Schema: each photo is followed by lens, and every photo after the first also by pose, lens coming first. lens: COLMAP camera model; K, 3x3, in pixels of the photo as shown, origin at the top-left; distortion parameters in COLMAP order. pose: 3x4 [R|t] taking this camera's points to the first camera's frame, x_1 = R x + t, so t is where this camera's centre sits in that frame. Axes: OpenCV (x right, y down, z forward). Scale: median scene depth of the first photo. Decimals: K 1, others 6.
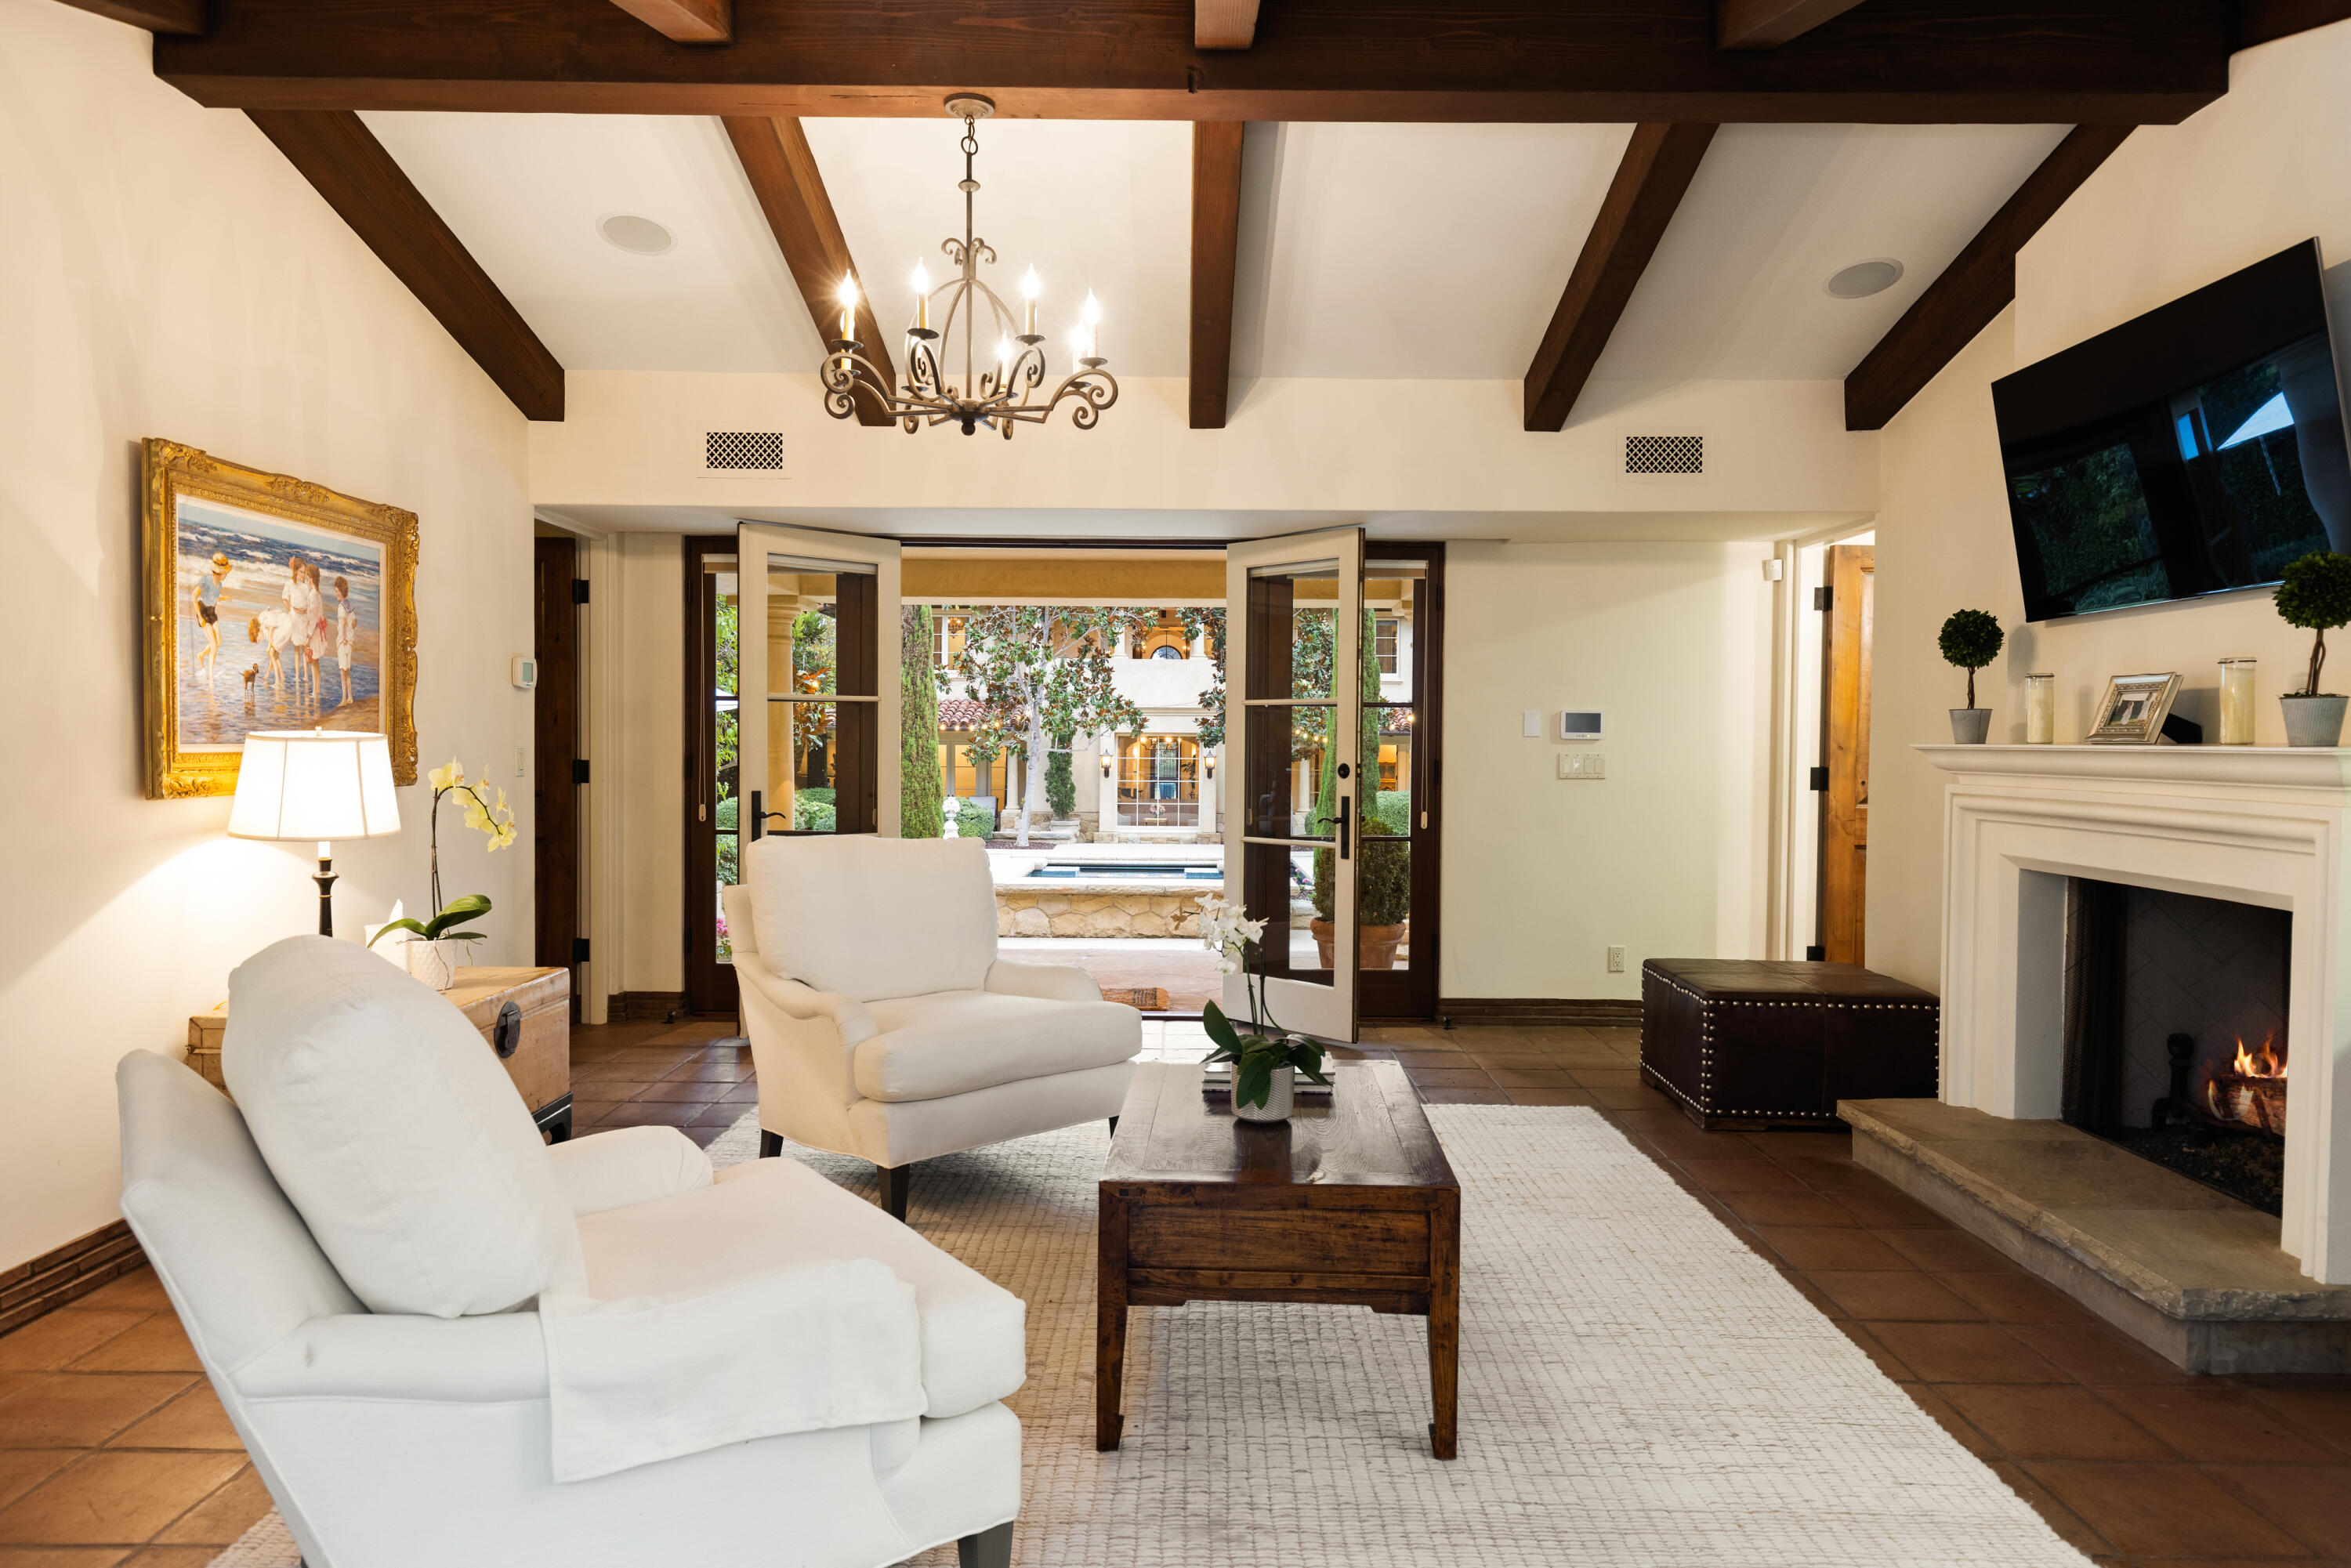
lens RADIAL K [[1416.0, 0, 1175.5], [0, 1416.0, 784.0], [0, 0, 1]] dist [0.002706, -0.002855]
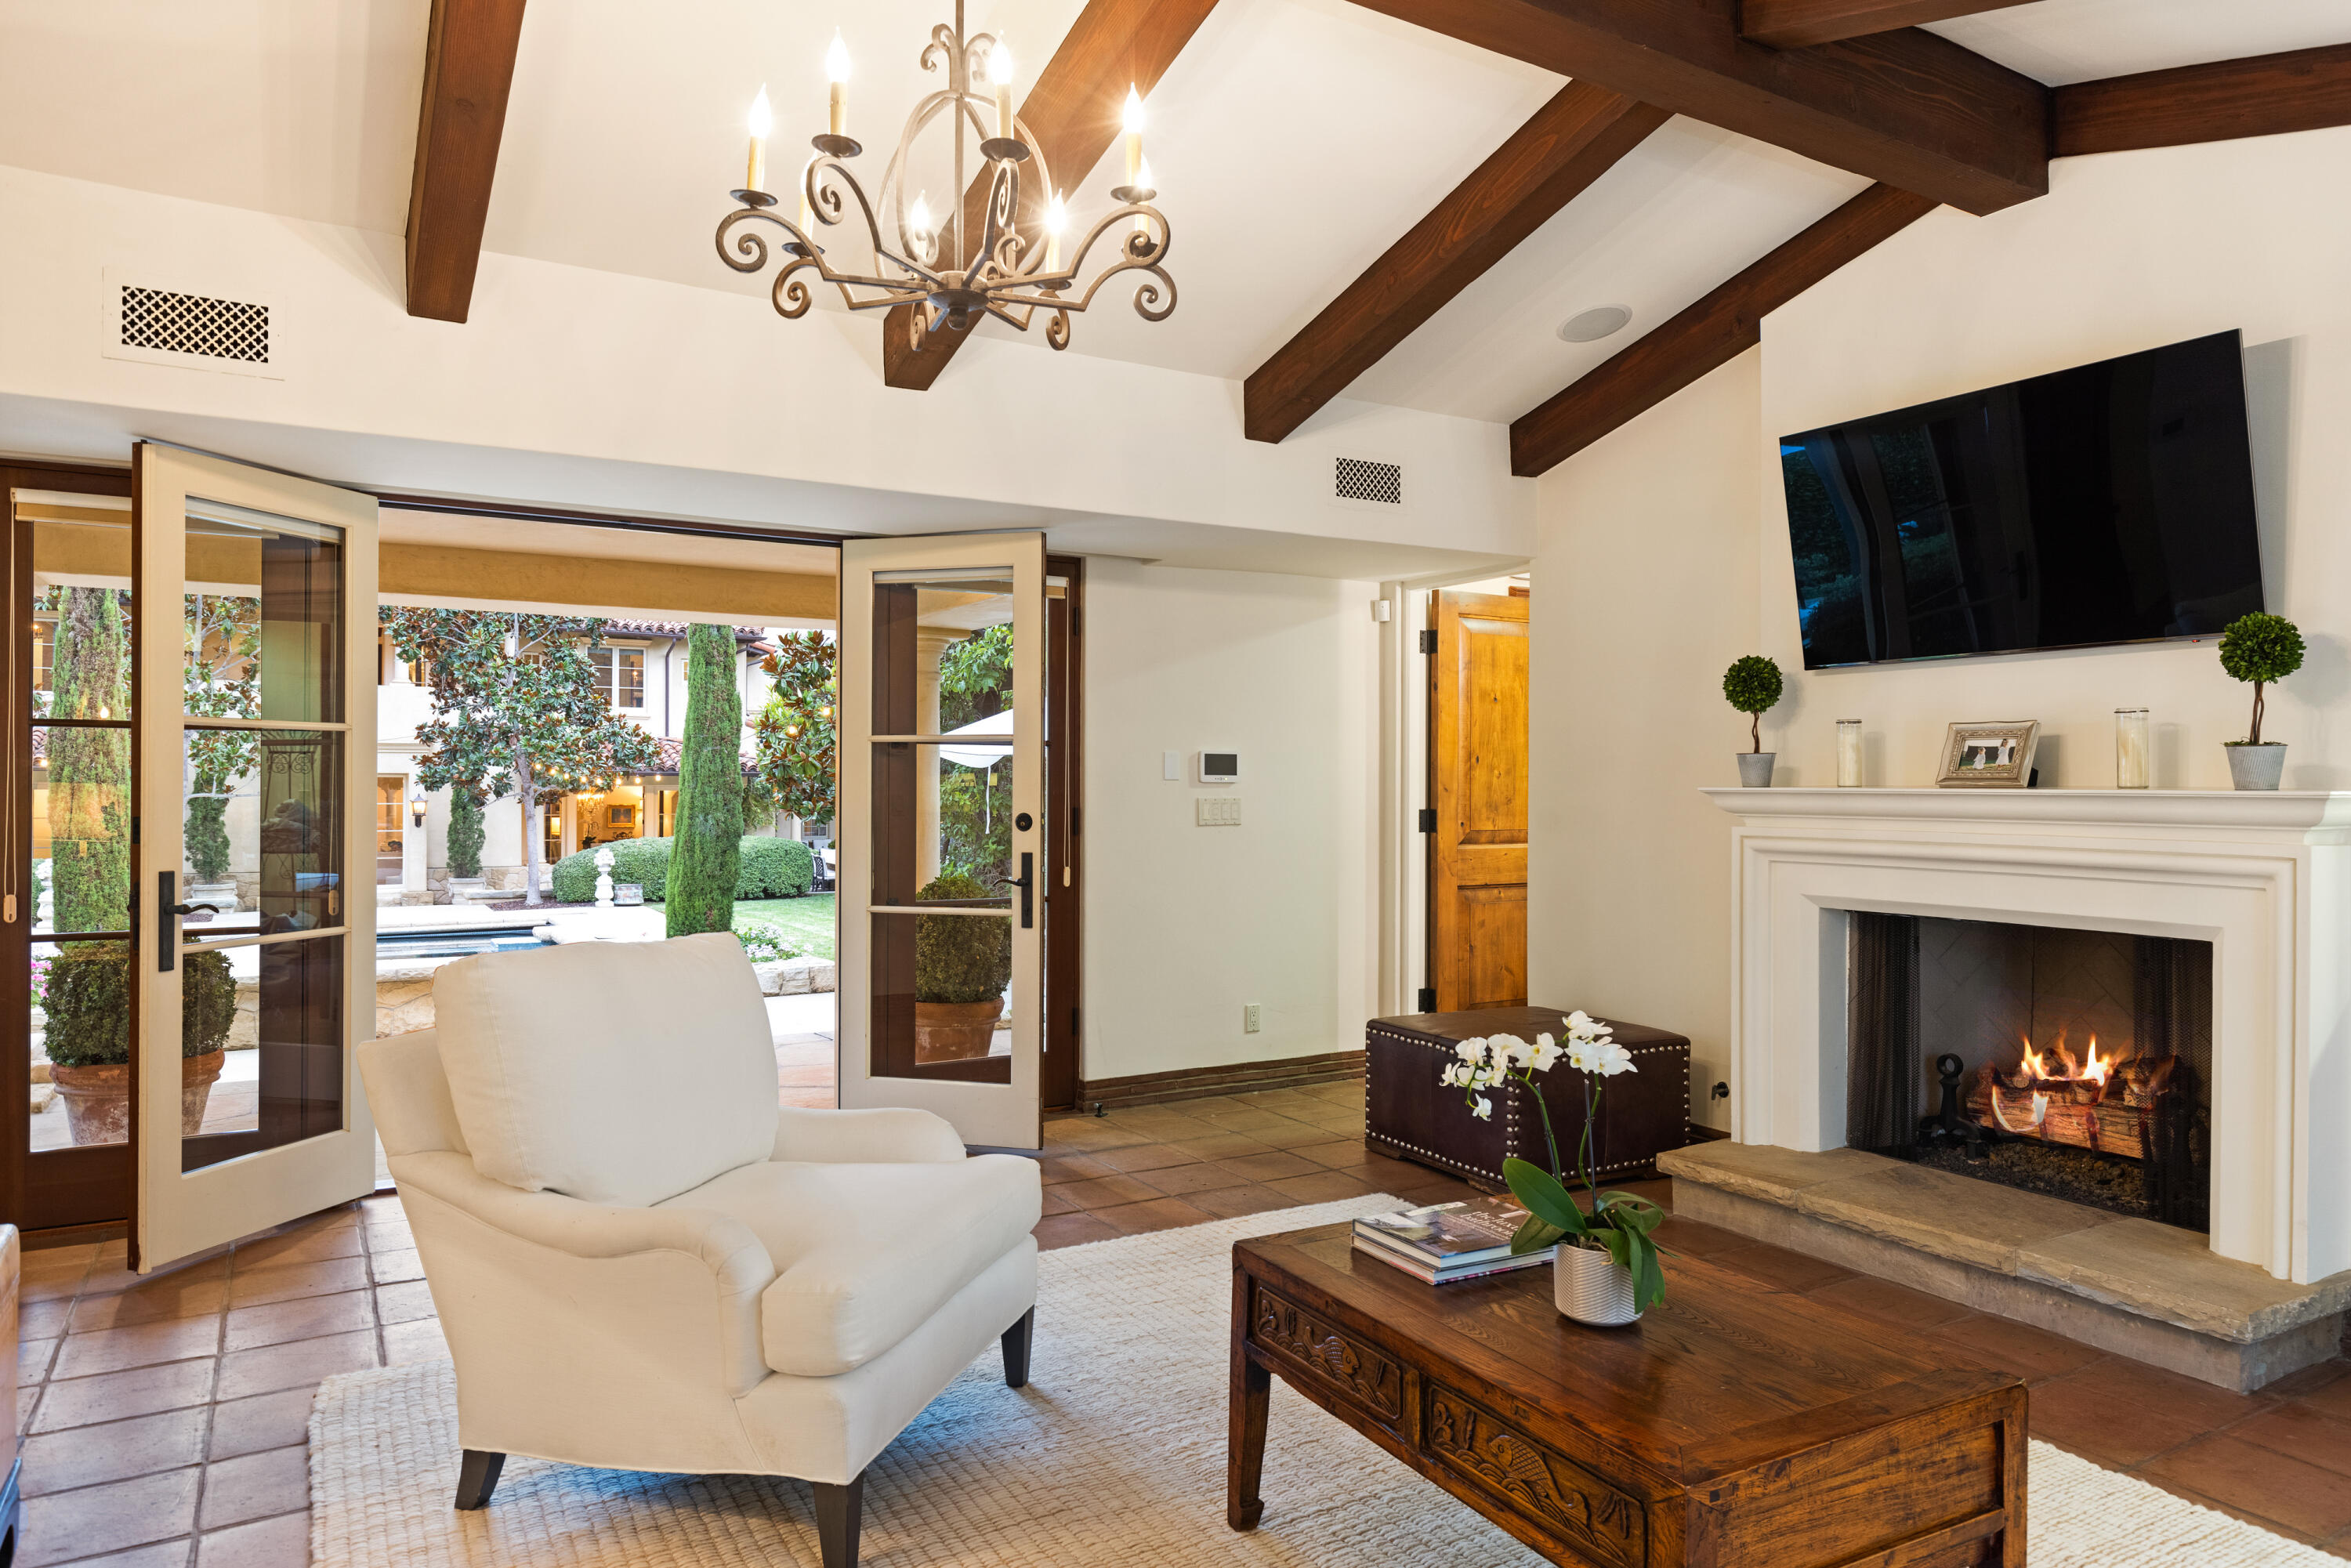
lens RADIAL K [[1452.0, 0, 1175.5], [0, 1452.0, 784.0], [0, 0, 1]] dist [0.003143, -0.000710]
pose [[0.862964, -0.005151, 0.505239, -0.256189], [0.019325, 0.999553, -0.022817, -0.011413], [-0.504896, 0.029454, 0.862678, 0.238280]]
